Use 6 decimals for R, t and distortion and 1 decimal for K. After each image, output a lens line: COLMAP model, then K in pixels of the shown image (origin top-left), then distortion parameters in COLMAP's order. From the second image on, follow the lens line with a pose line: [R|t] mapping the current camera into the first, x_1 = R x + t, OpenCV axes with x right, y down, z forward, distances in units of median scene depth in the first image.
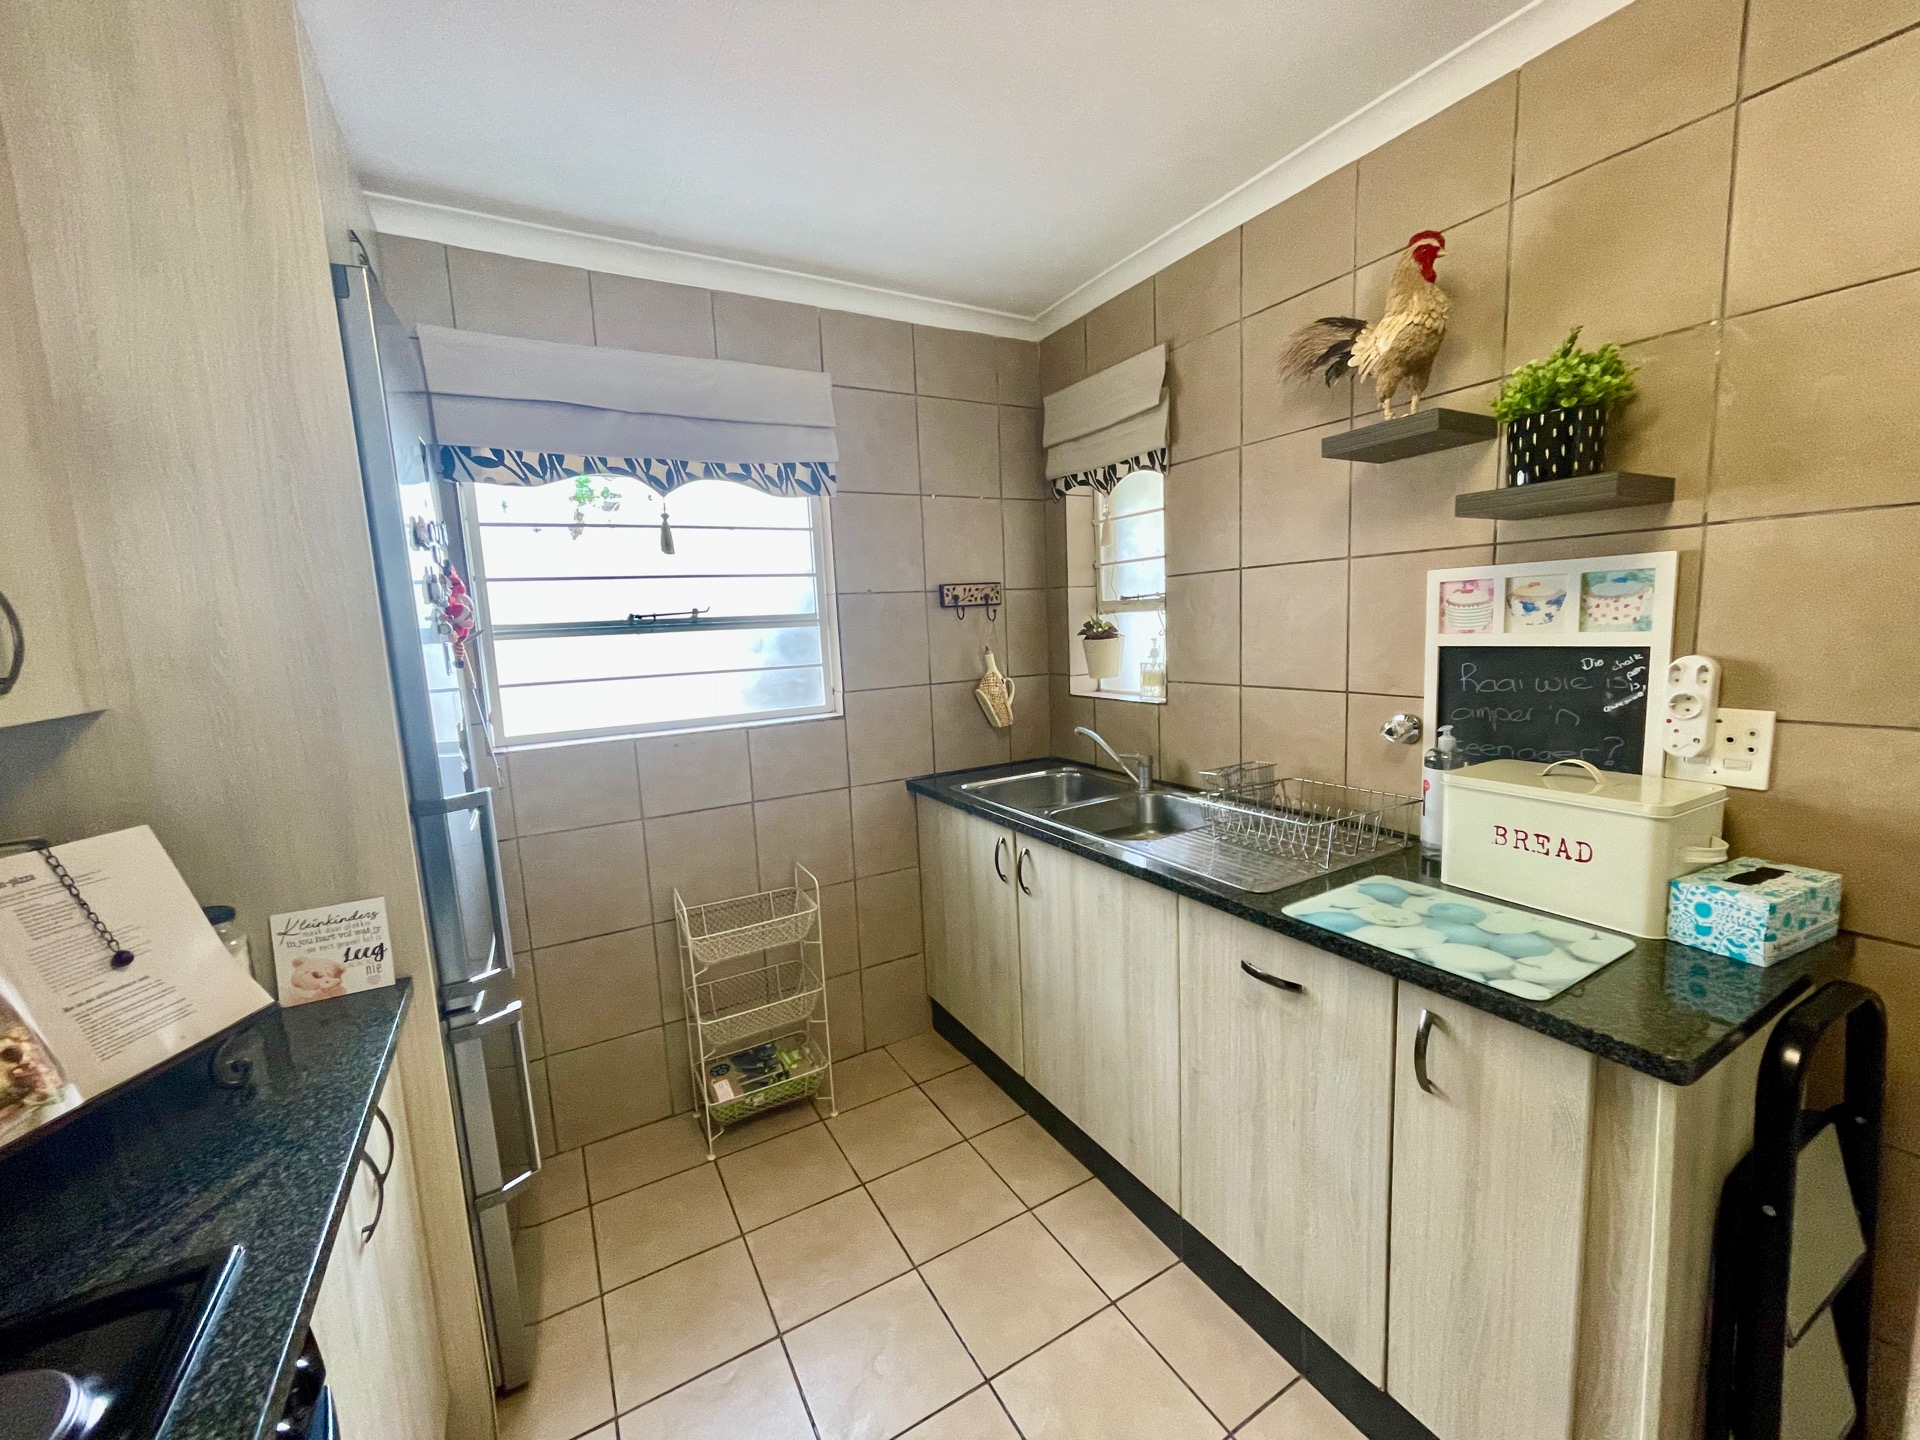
lens RADIAL K [[778.0, 0, 961.7], [0, 778.0, 726.9], [0, 0, 1]] dist [-0.002257, 0.000215]
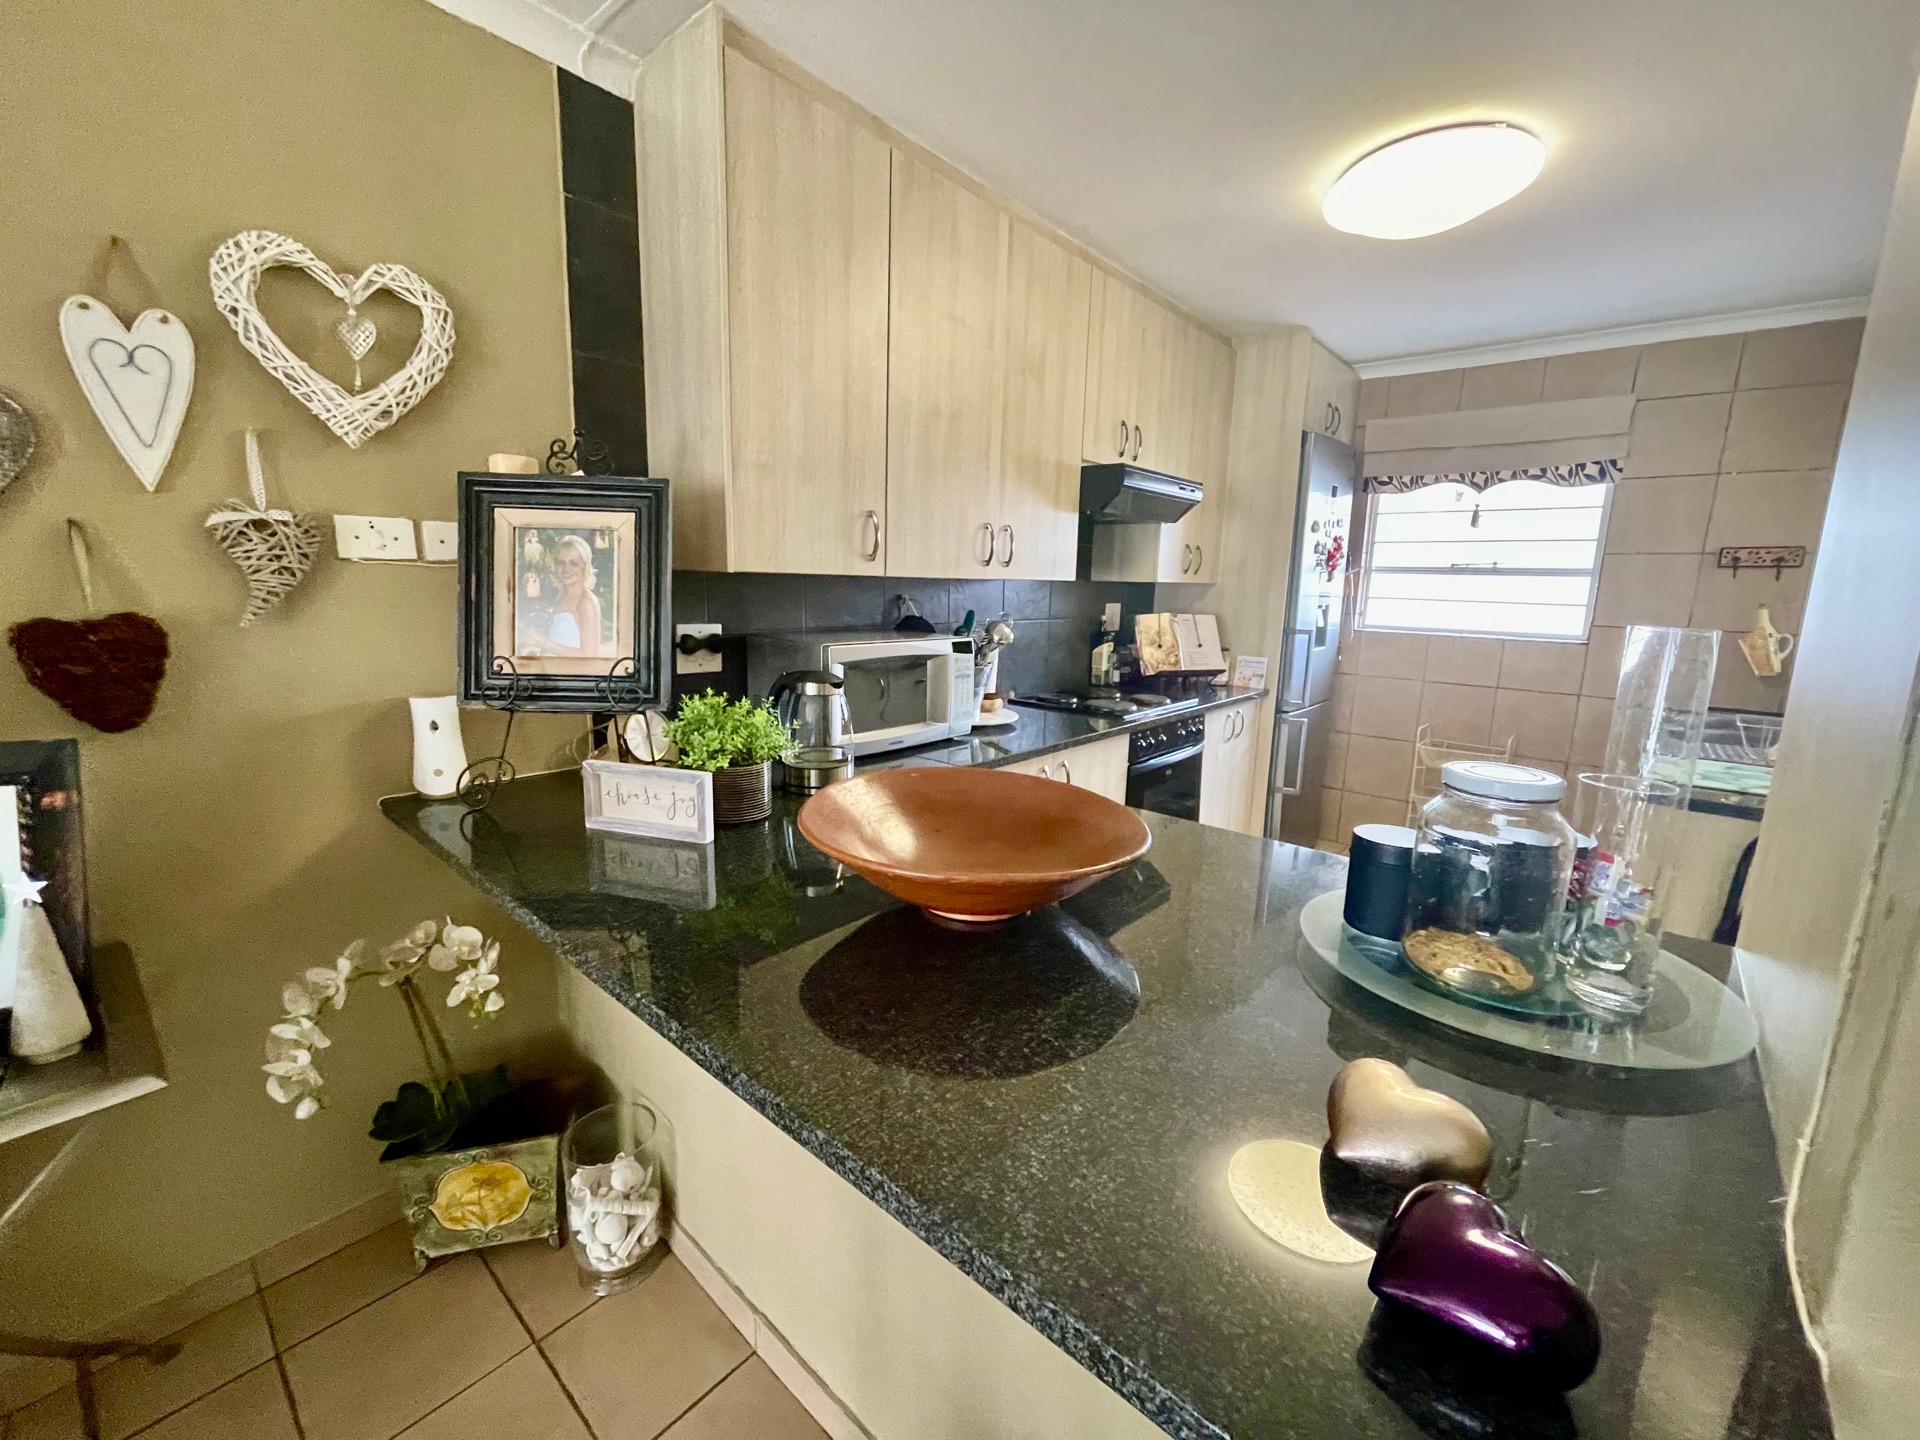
lens RADIAL K [[778.0, 0, 970.3], [0, 778.0, 724.4], [0, 0, 1]] dist [-0.002257, 0.000215]
pose [[0.337893, 0.224273, -0.914073, 0.851772], [-0.167531, 0.970017, 0.176070, 0.074353], [0.926154, 0.093643, 0.365335, -0.563501]]
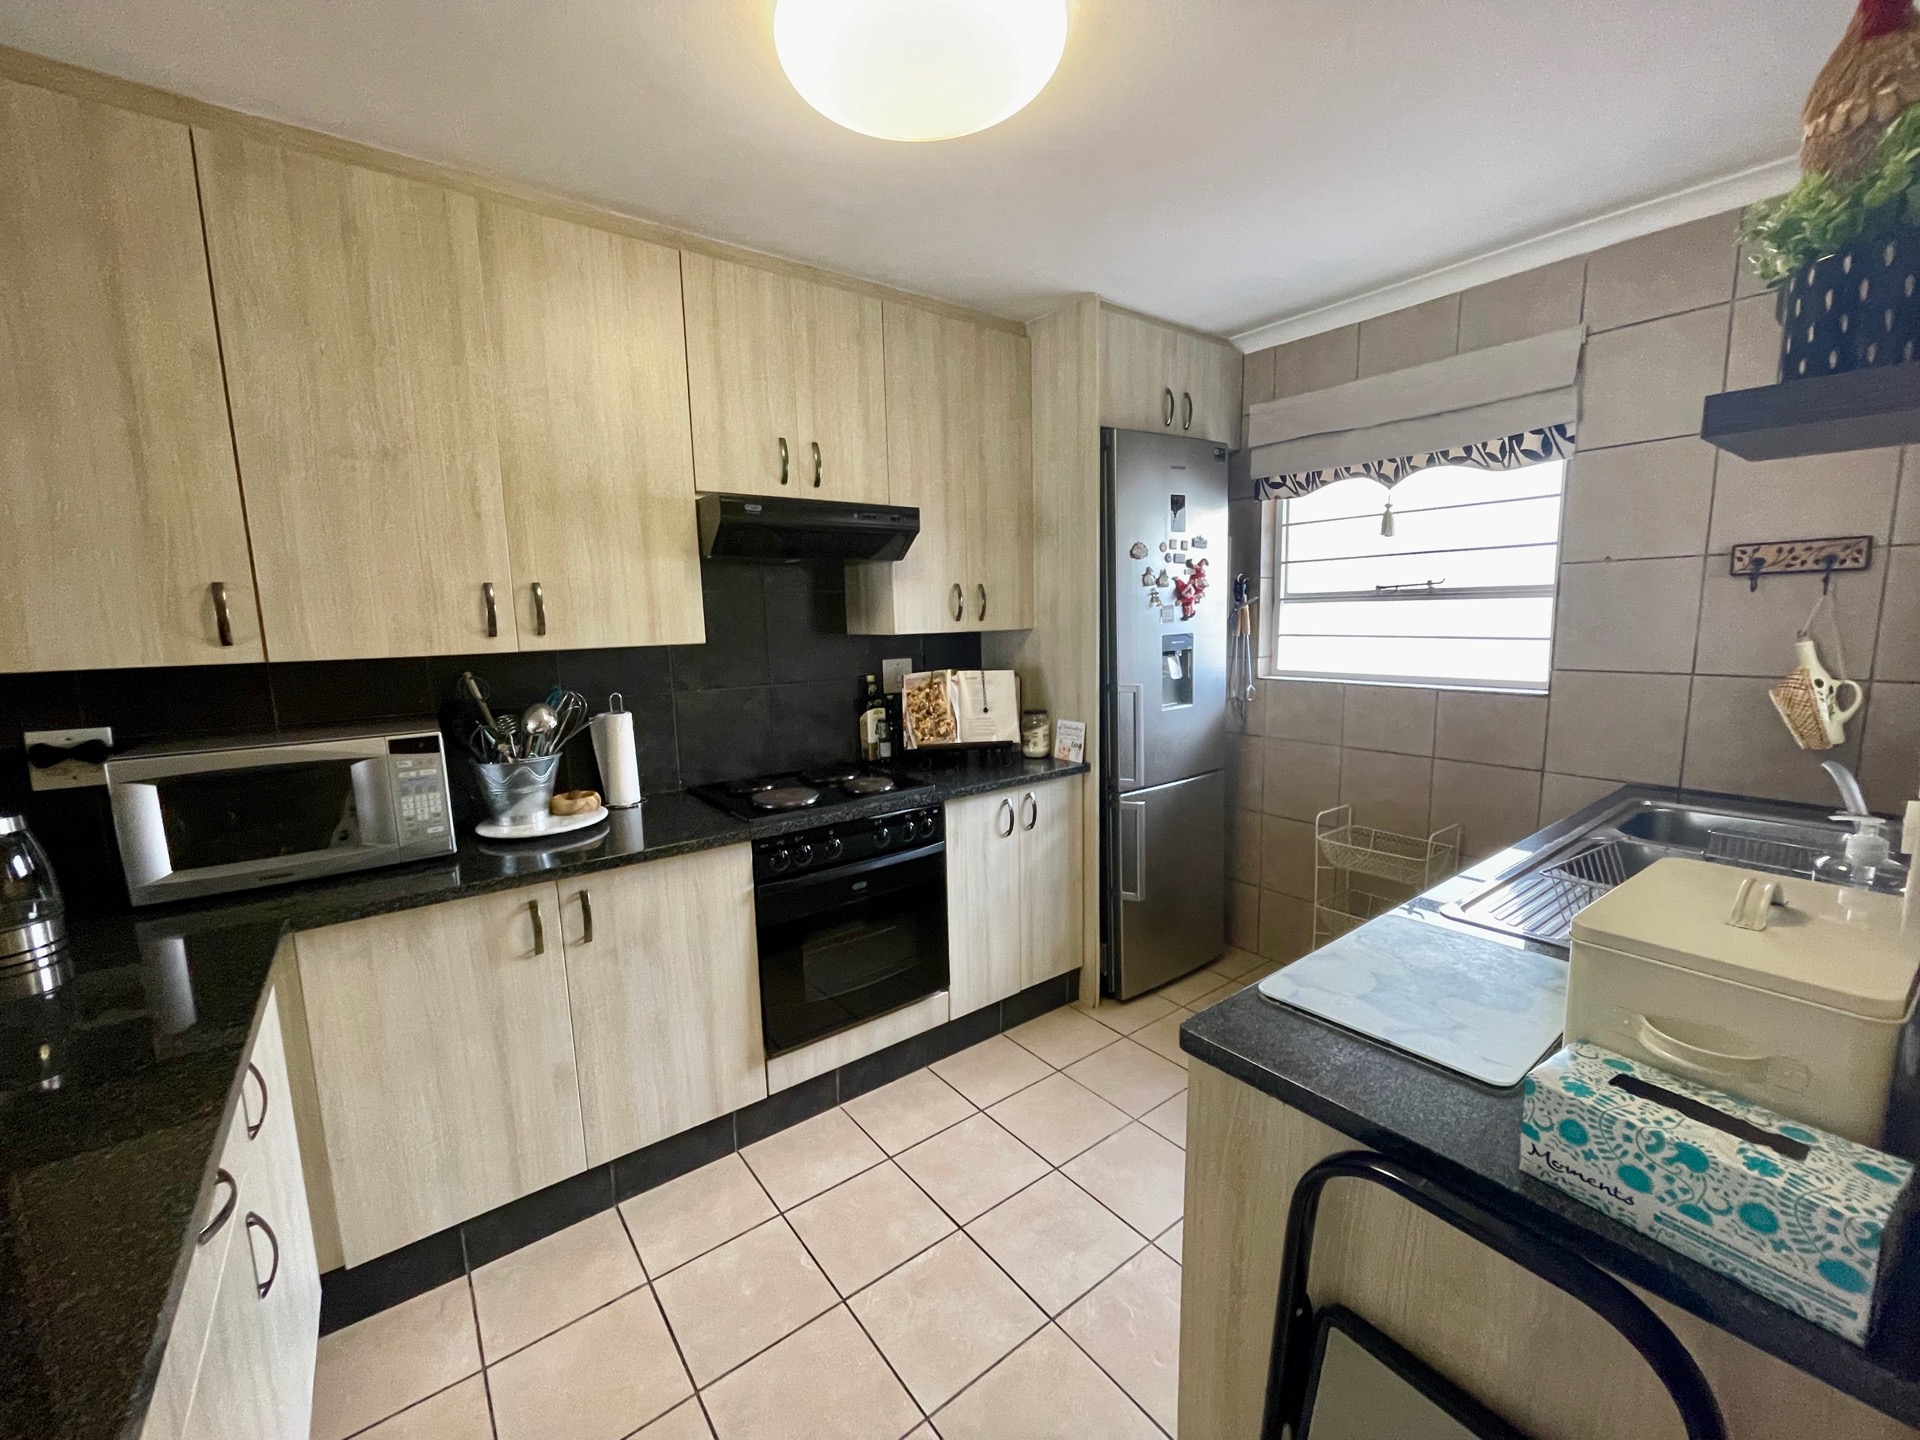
lens RADIAL K [[778.0, 0, 971.5], [0, 778.0, 726.1], [0, 0, 1]] dist [-0.002257, 0.000215]
pose [[0.137445, 0.184316, -0.973209, 0.740516], [-0.118884, 0.978501, 0.168528, -0.057118], [0.983349, 0.092535, 0.156402, 0.188994]]
